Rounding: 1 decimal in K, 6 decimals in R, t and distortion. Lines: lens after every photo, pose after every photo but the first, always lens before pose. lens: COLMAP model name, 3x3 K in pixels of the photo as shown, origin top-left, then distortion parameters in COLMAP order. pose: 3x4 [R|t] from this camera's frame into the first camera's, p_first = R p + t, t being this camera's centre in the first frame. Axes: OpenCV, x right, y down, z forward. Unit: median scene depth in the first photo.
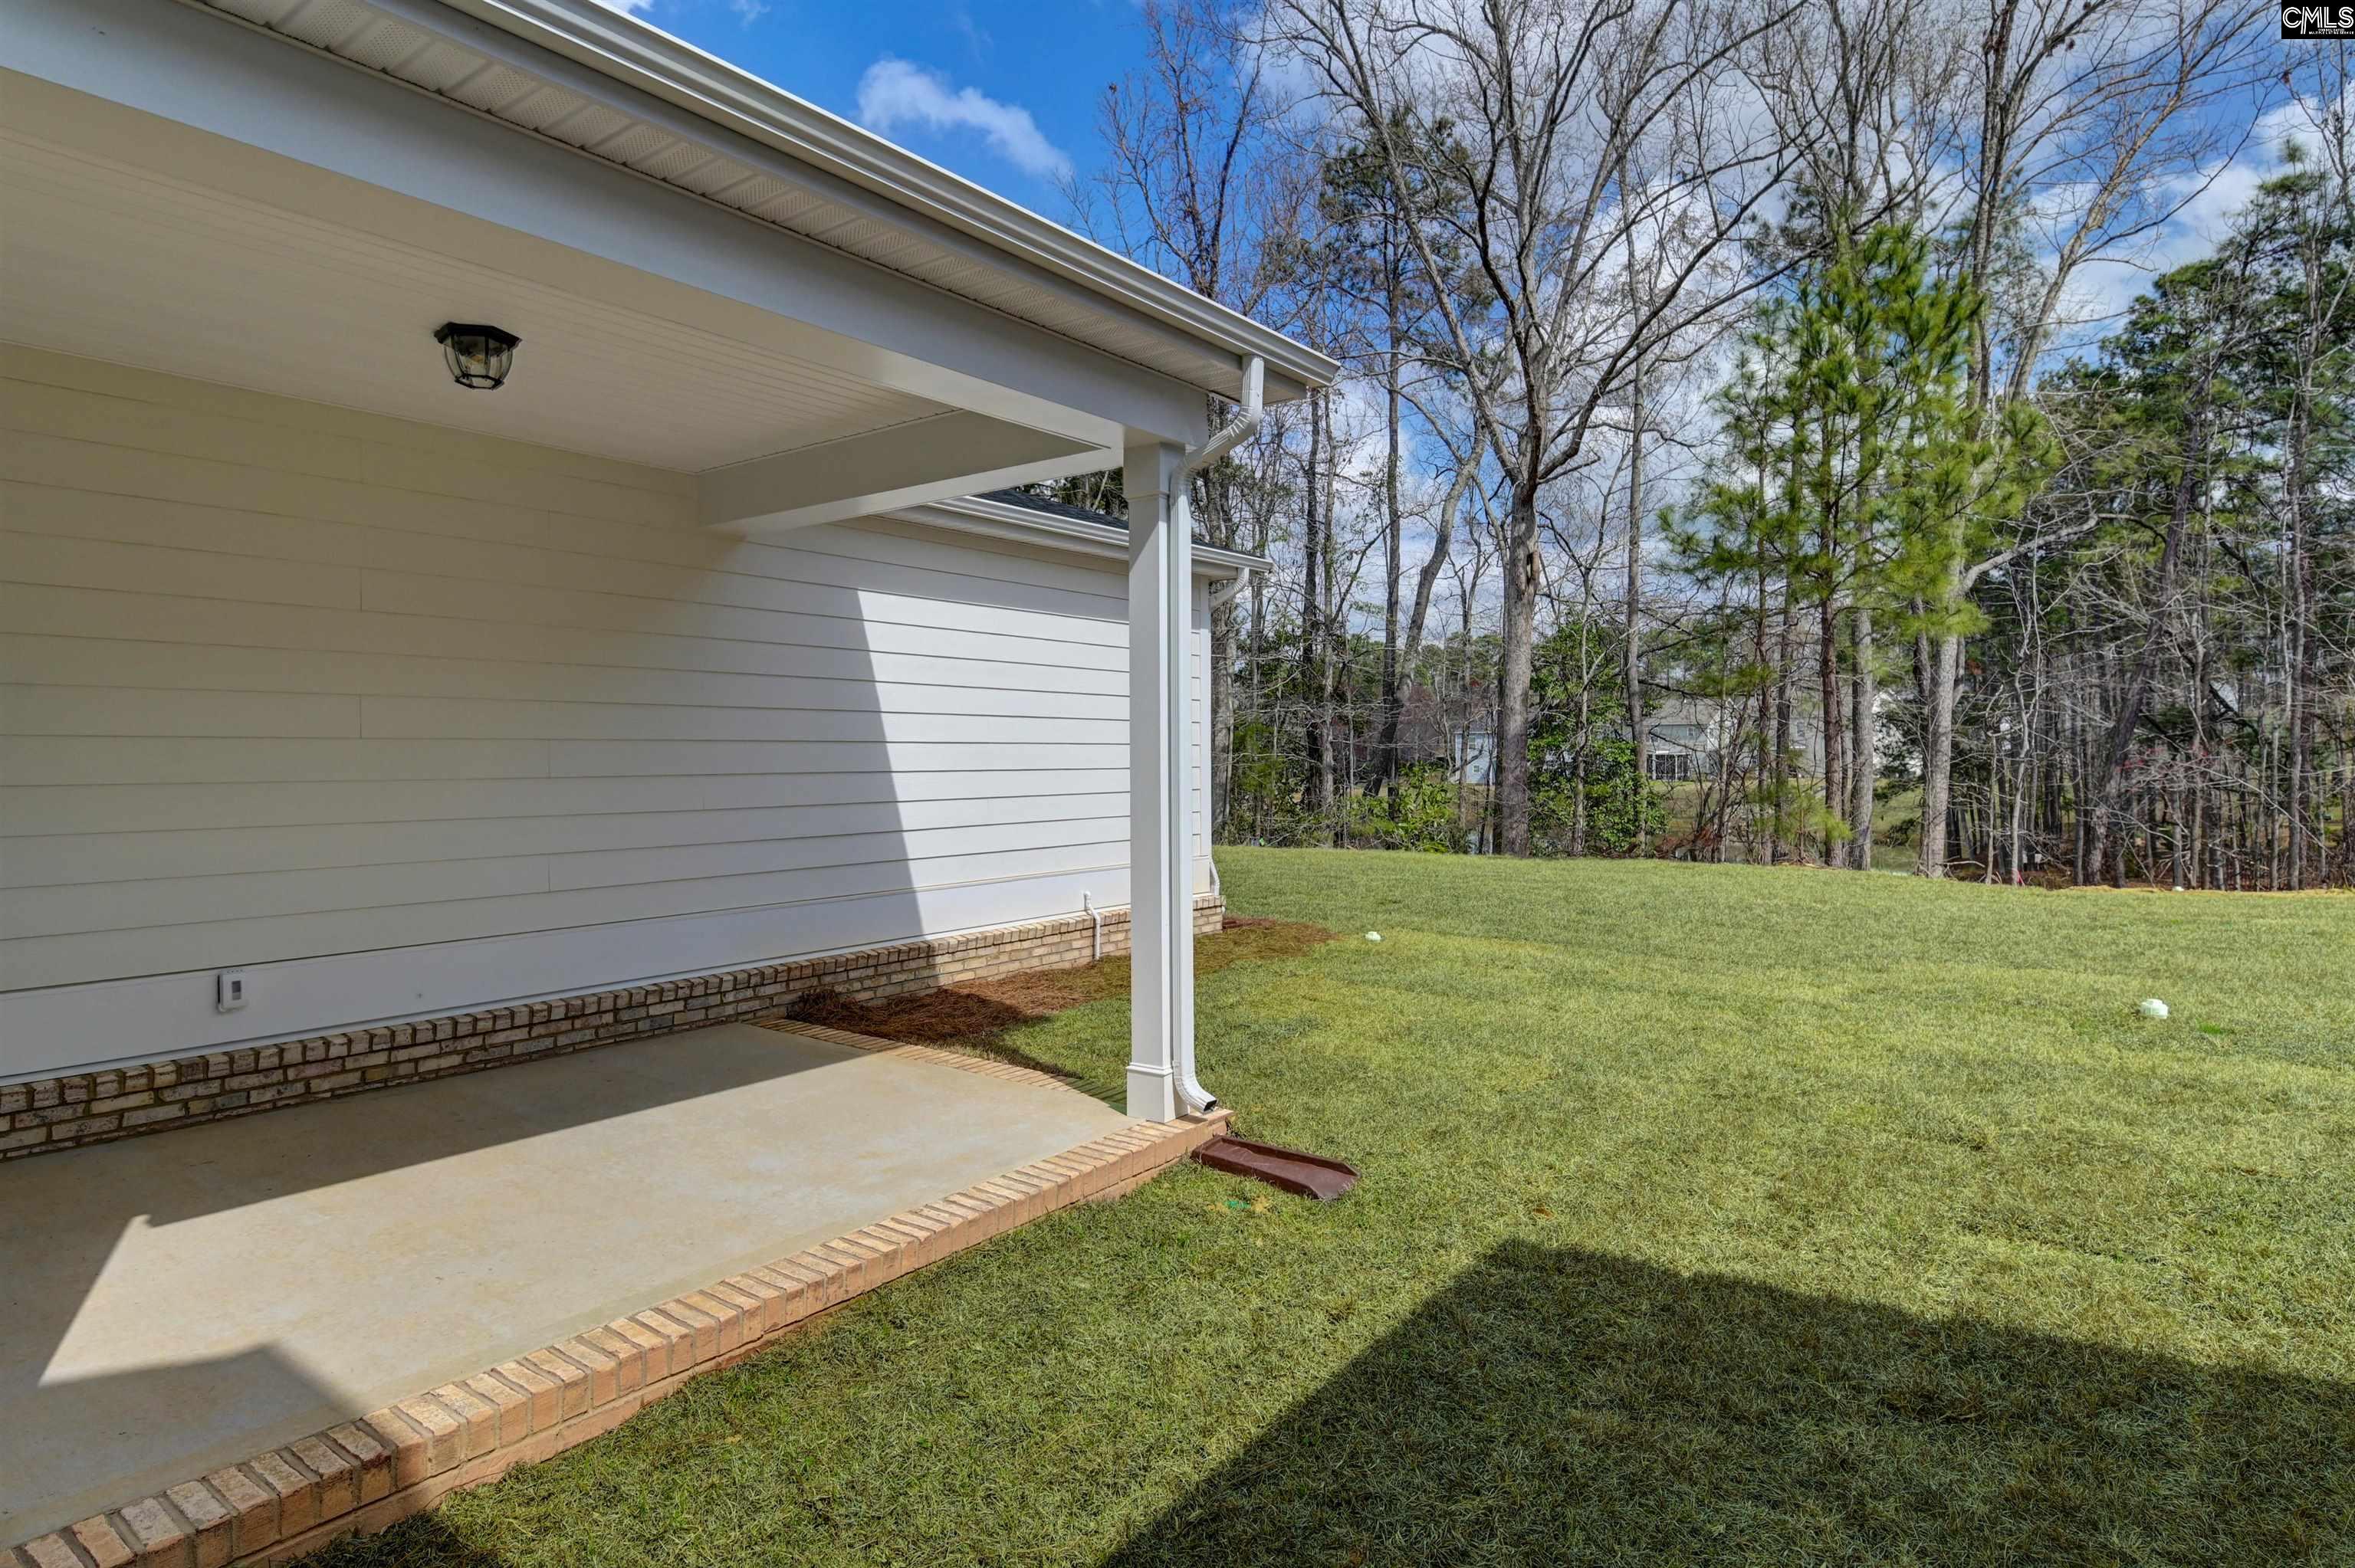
lens RADIAL K [[1285.7, 0, 1164.7], [0, 1285.7, 774.9], [0, 0, 1]] dist [0.008247, -0.005756]
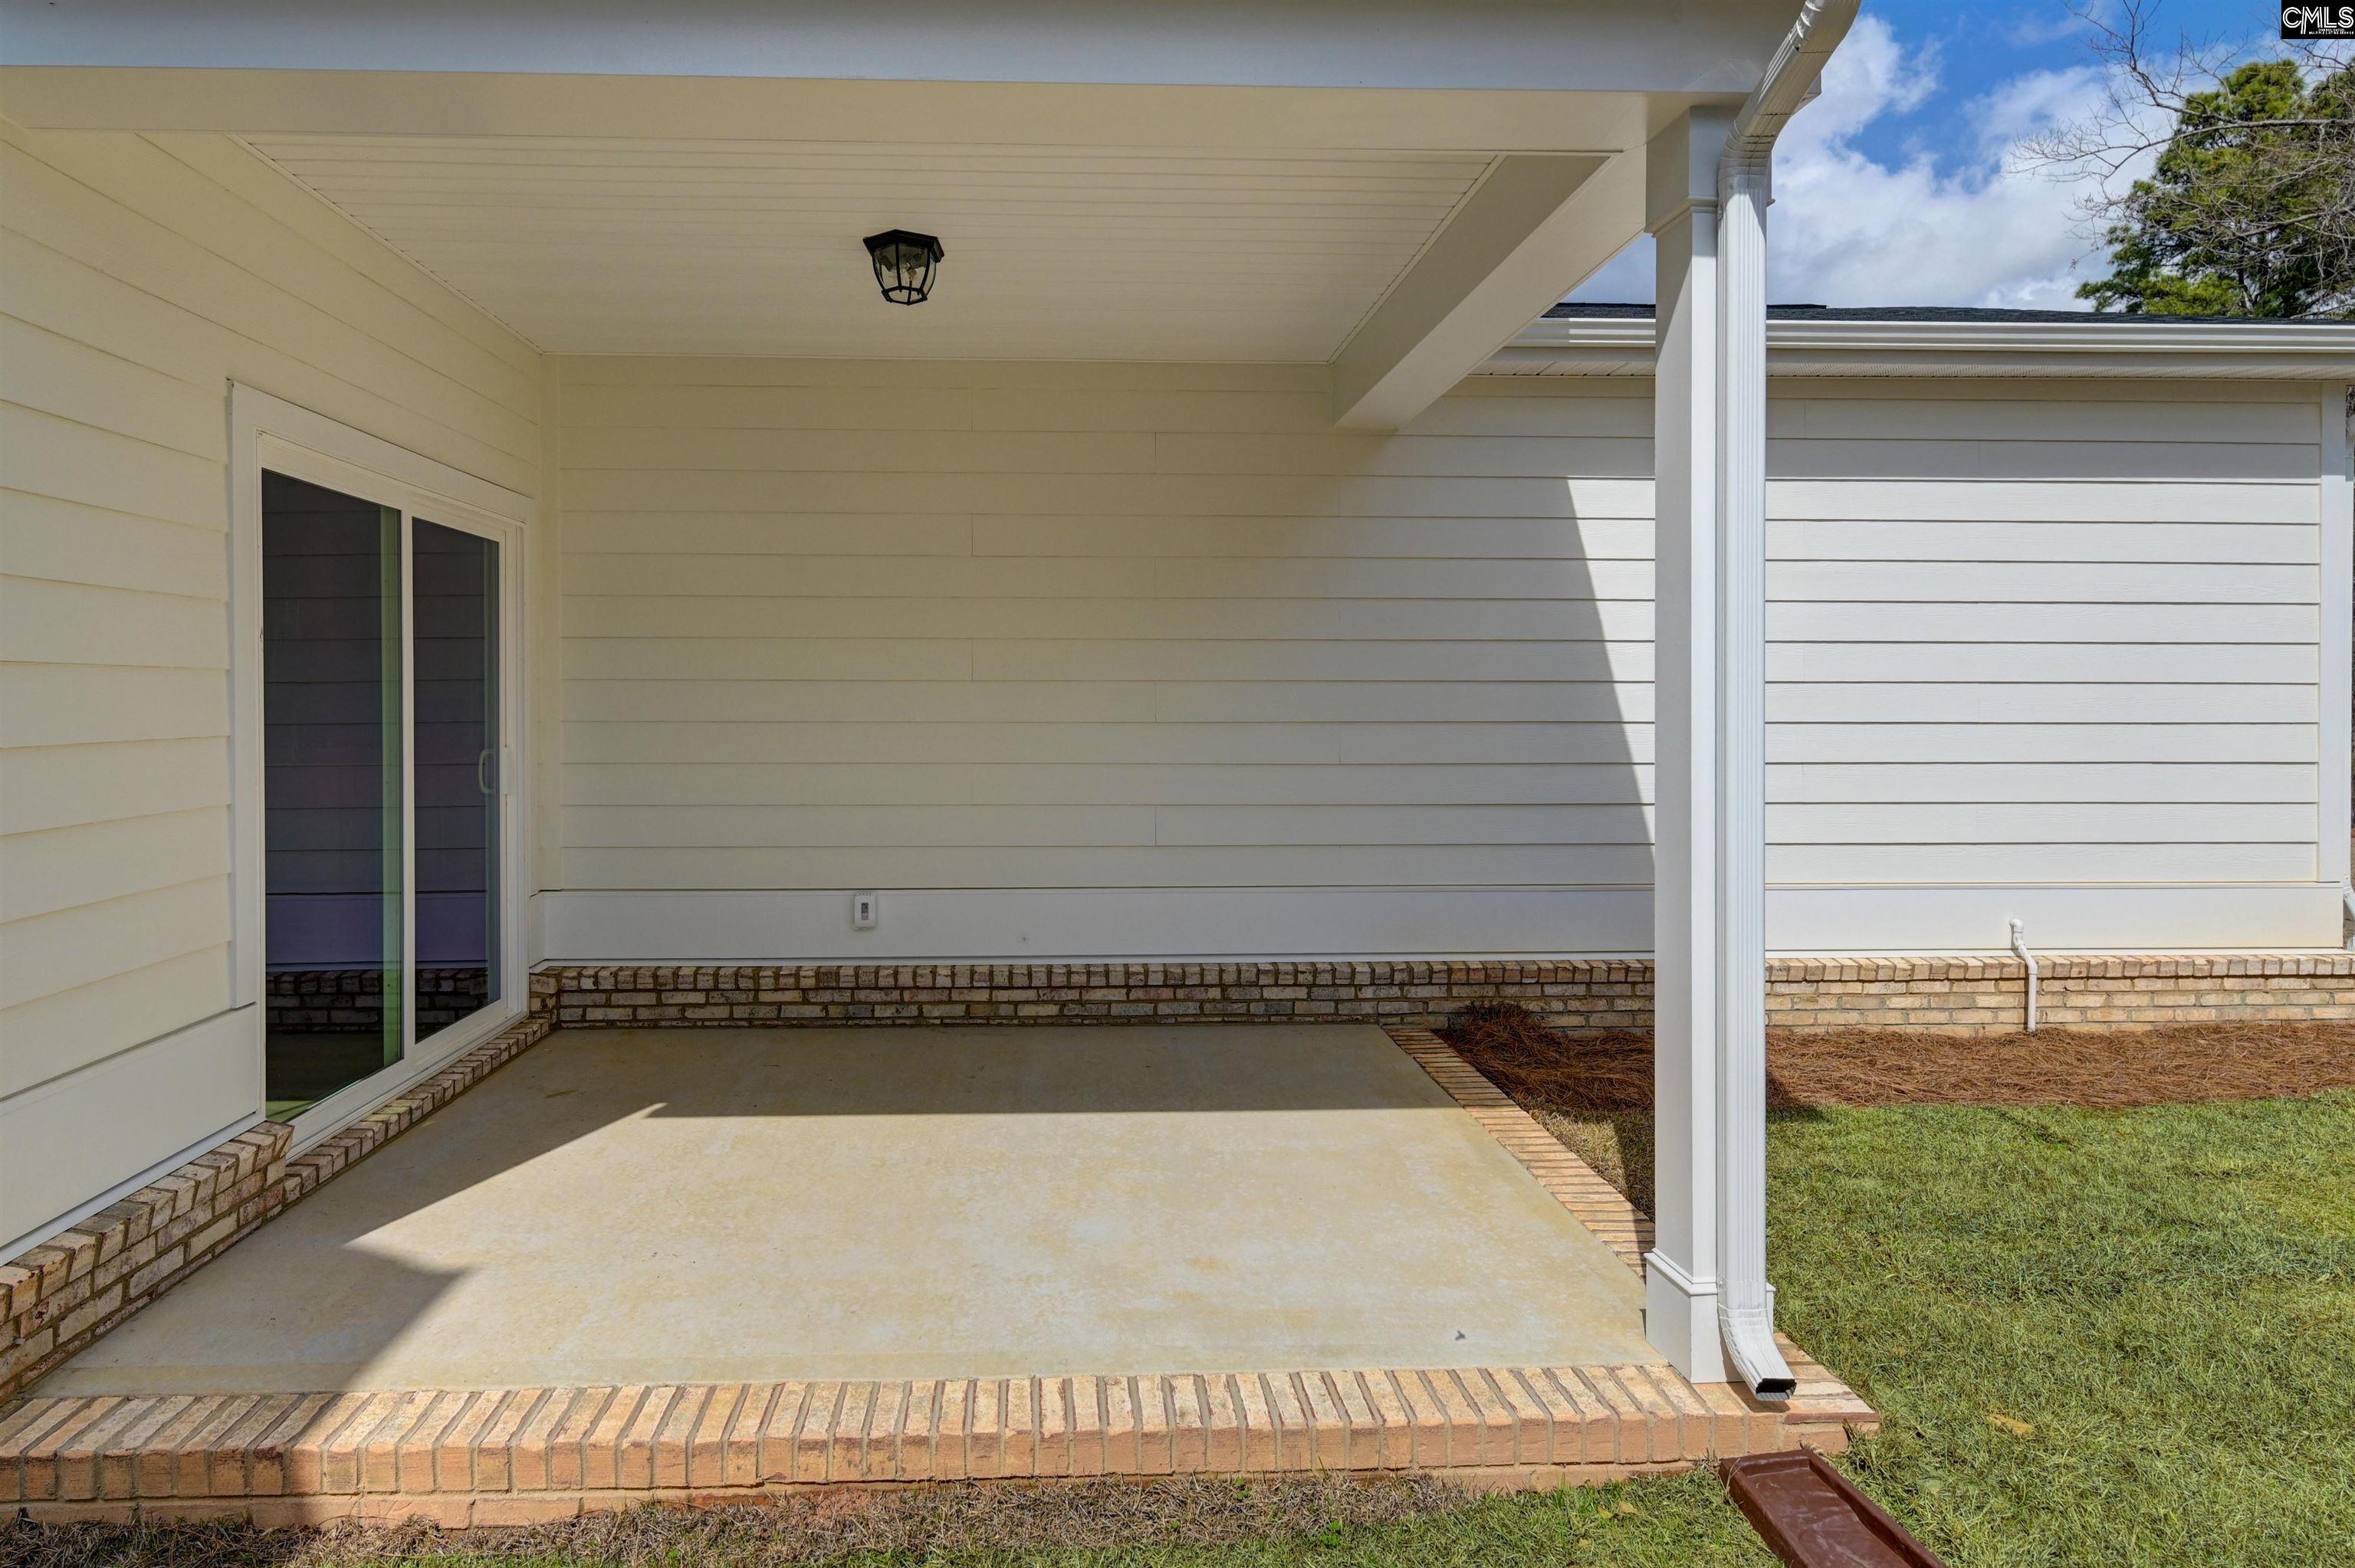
lens RADIAL K [[1285.7, 0, 1145.9], [0, 1285.7, 715.2], [0, 0, 1]] dist [0.008247, -0.005756]
pose [[0.633232, 0.012612, -0.773860, 0.246292], [-0.015422, 0.999874, 0.003675, -0.006443], [0.773809, 0.009608, 0.633346, 0.439253]]
